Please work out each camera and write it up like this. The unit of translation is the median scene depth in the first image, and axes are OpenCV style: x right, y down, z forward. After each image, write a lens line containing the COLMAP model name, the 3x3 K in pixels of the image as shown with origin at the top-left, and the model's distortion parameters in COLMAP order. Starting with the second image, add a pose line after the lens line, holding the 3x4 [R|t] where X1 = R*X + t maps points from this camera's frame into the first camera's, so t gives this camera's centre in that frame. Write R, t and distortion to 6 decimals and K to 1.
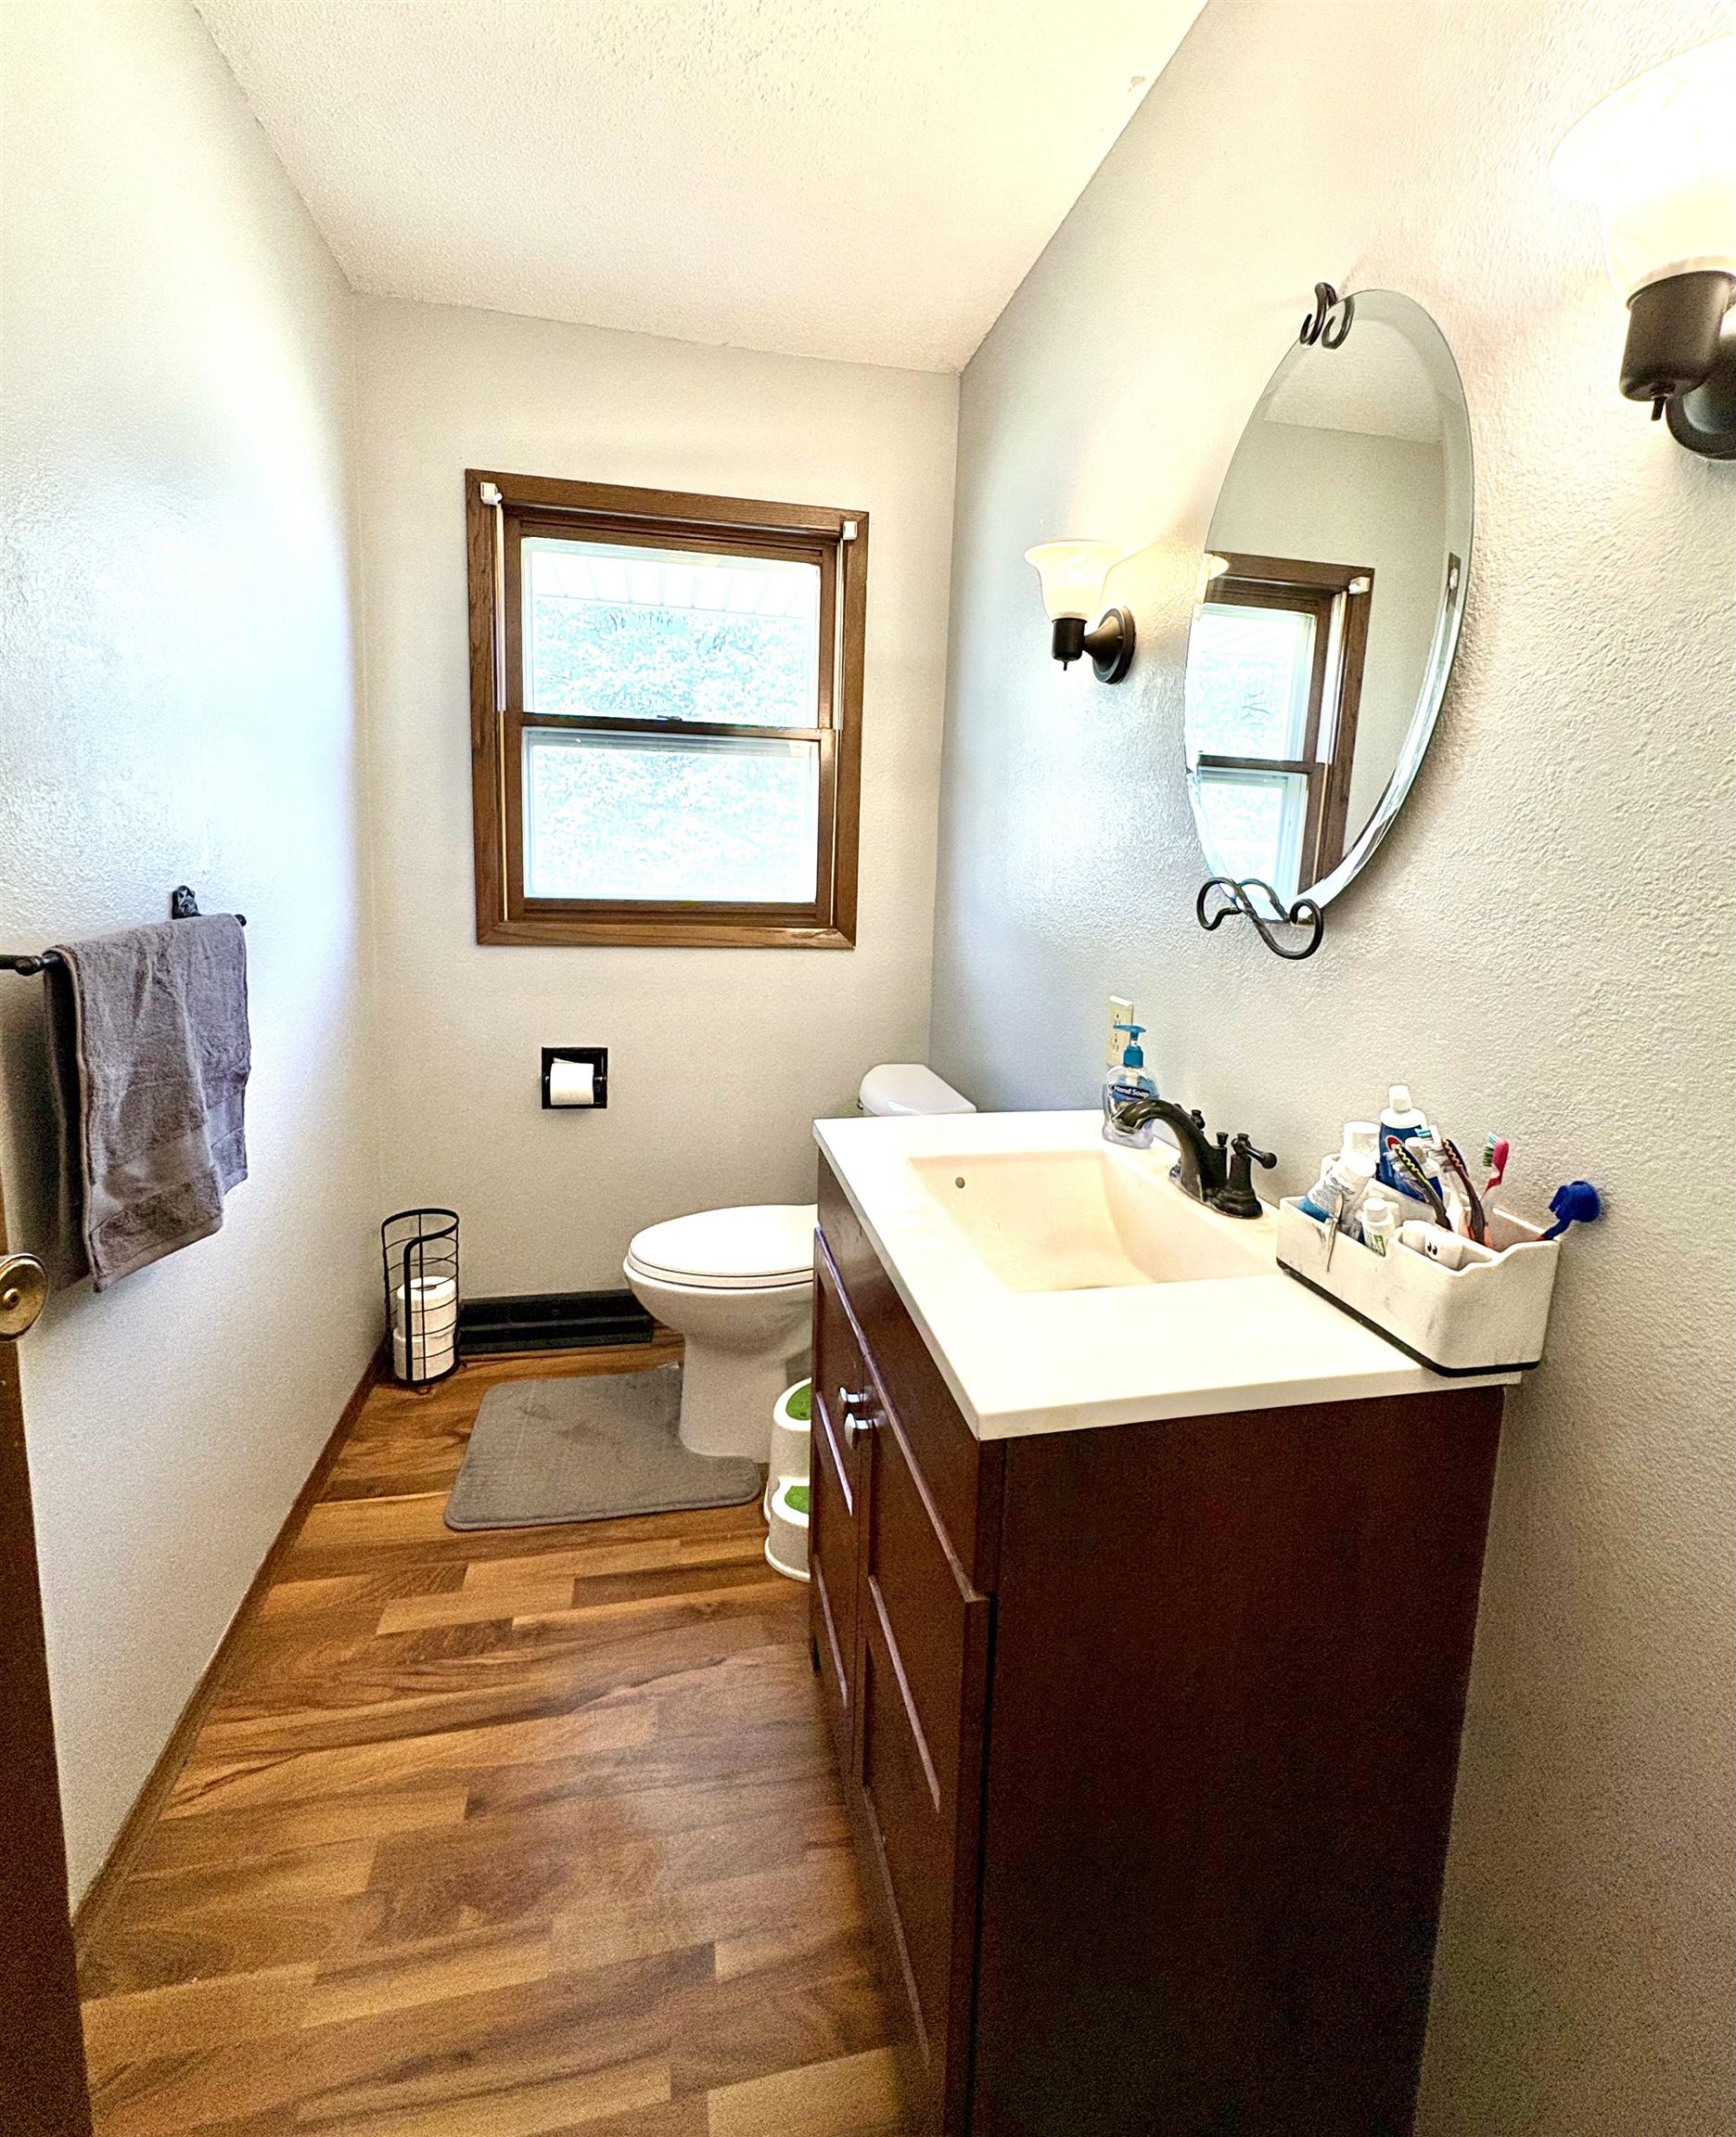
lens RADIAL K [[939.2, 0, 864.5], [0, 939.2, 1054.5], [0, 0, 1]] dist [0.001391, 0.000090]
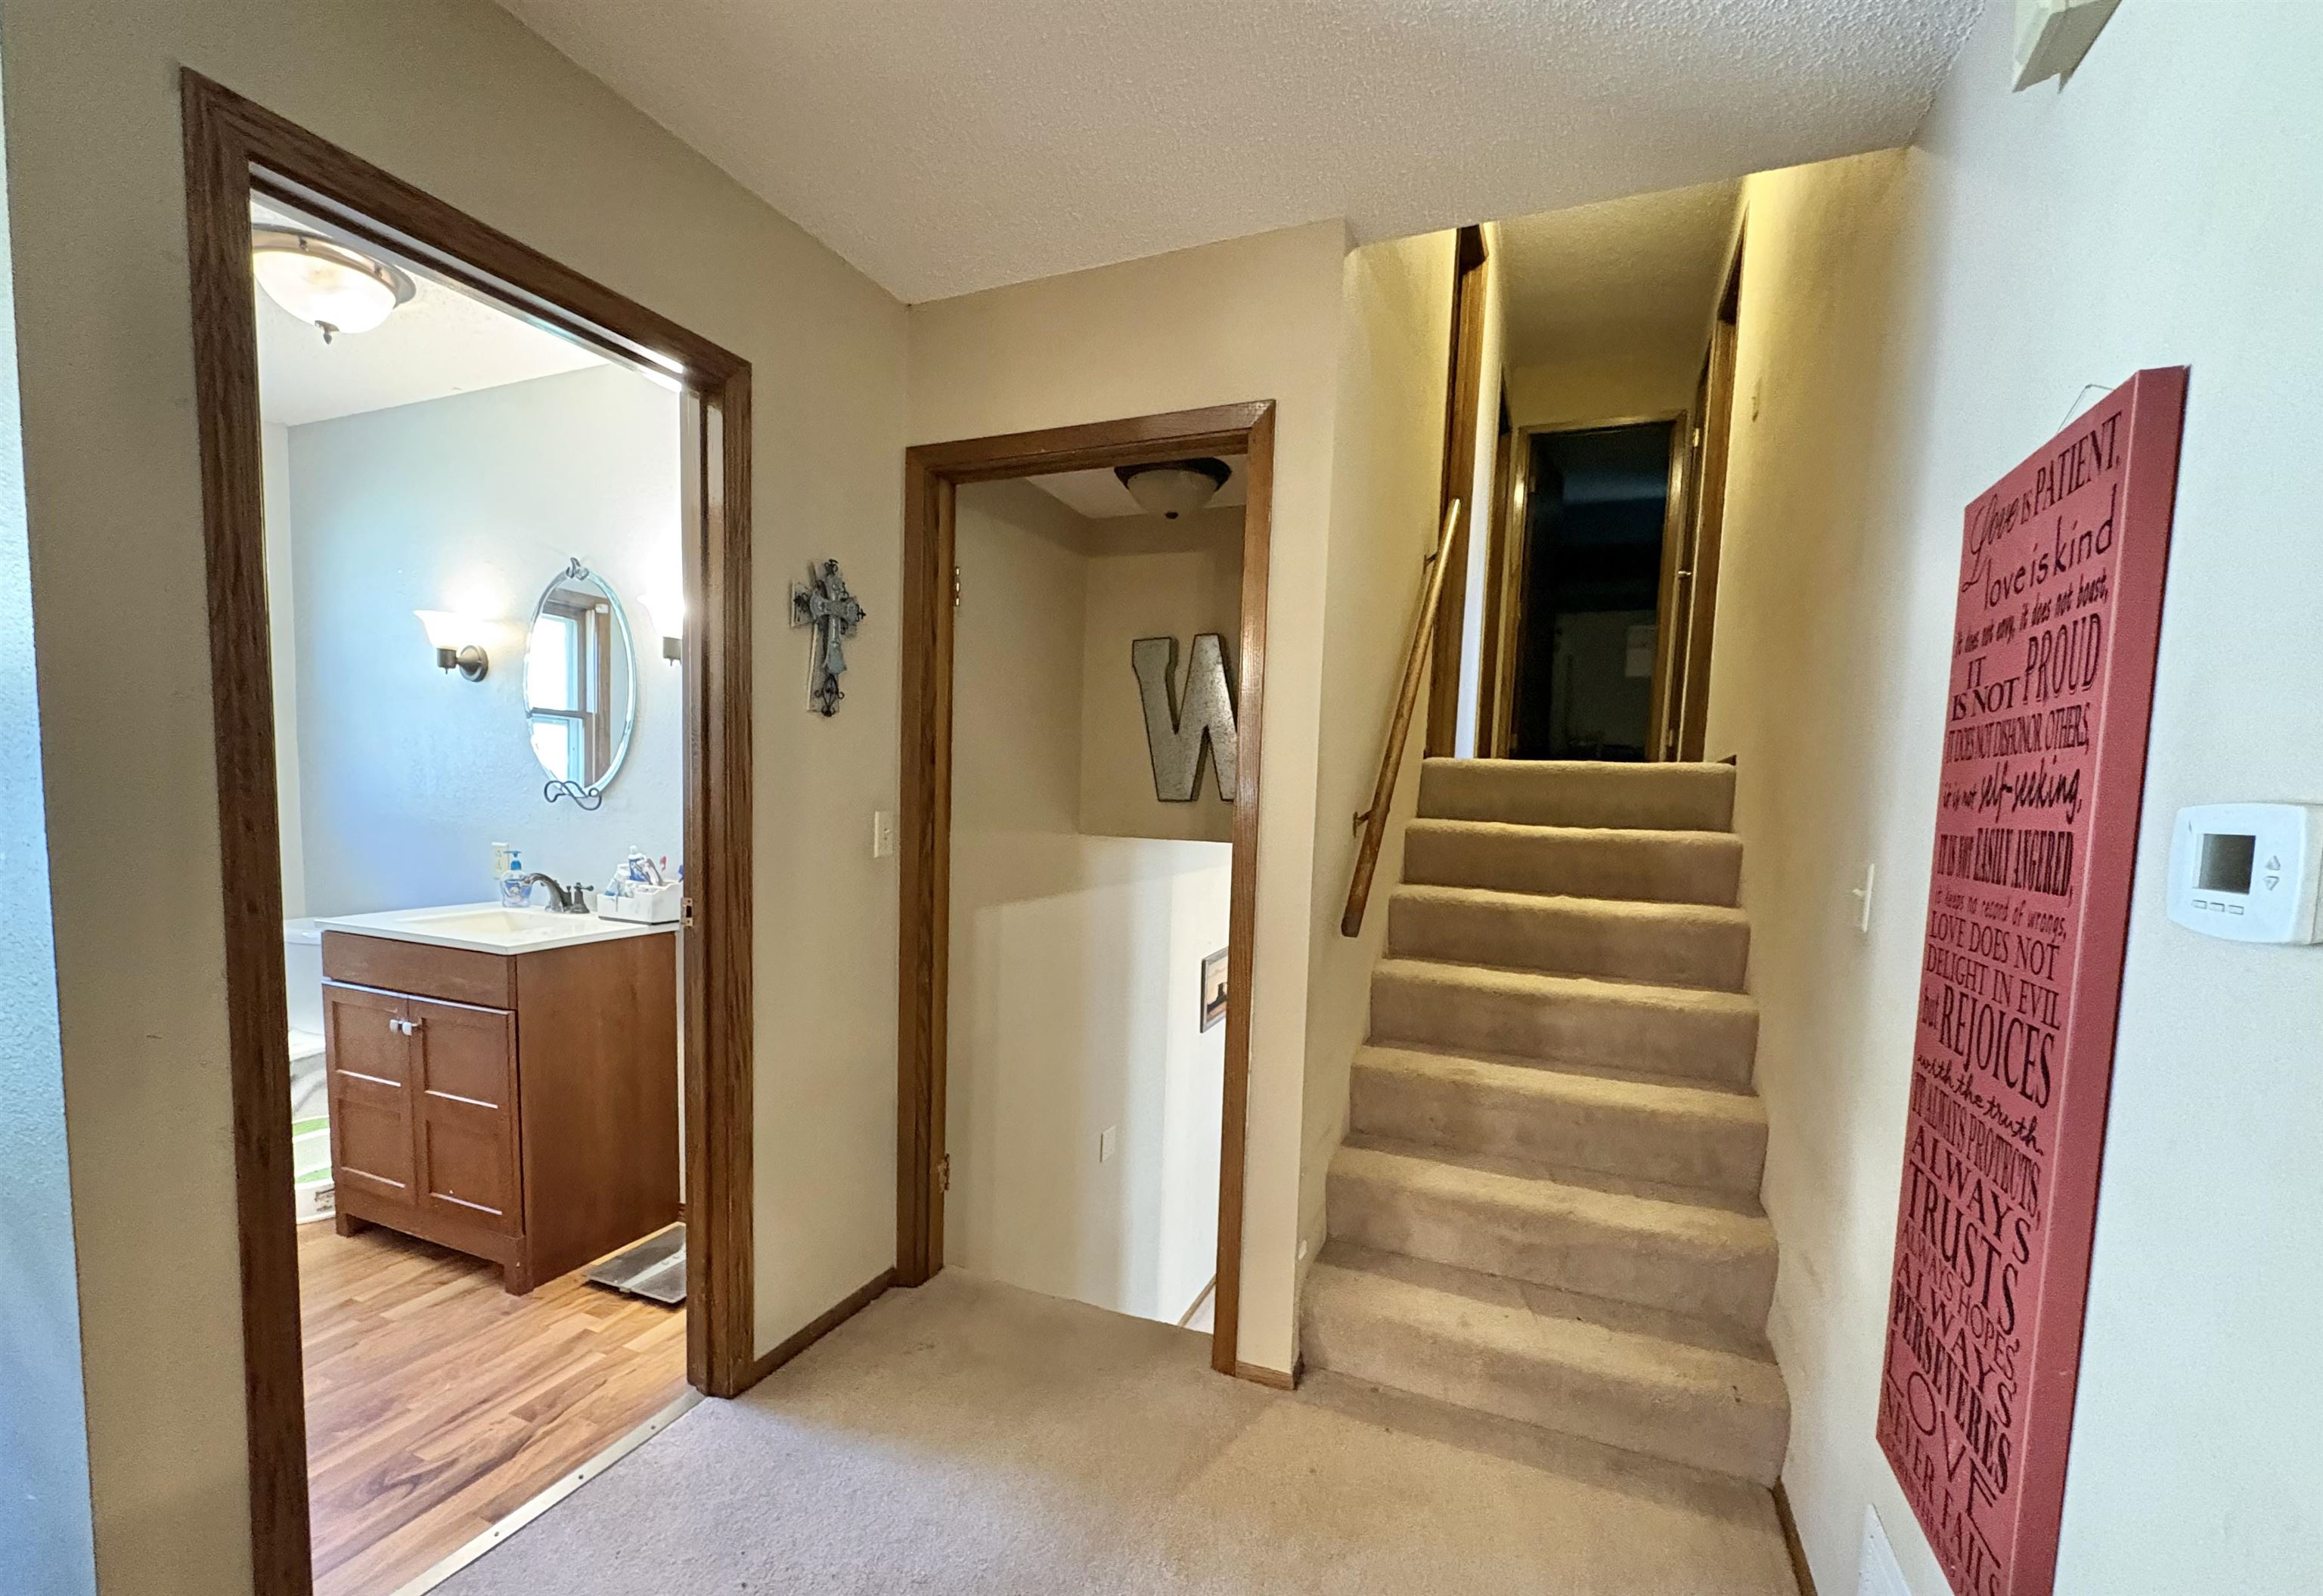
lens RADIAL K [[994.5, 0, 1154.9], [0, 994.5, 786.6], [0, 0, 1]] dist [-0.001249, -0.000104]
pose [[0.576097, -0.017870, 0.817186, -0.703627], [0.166833, 0.981285, -0.096156, 0.281705], [-0.800174, 0.191729, 0.568297, -1.438049]]
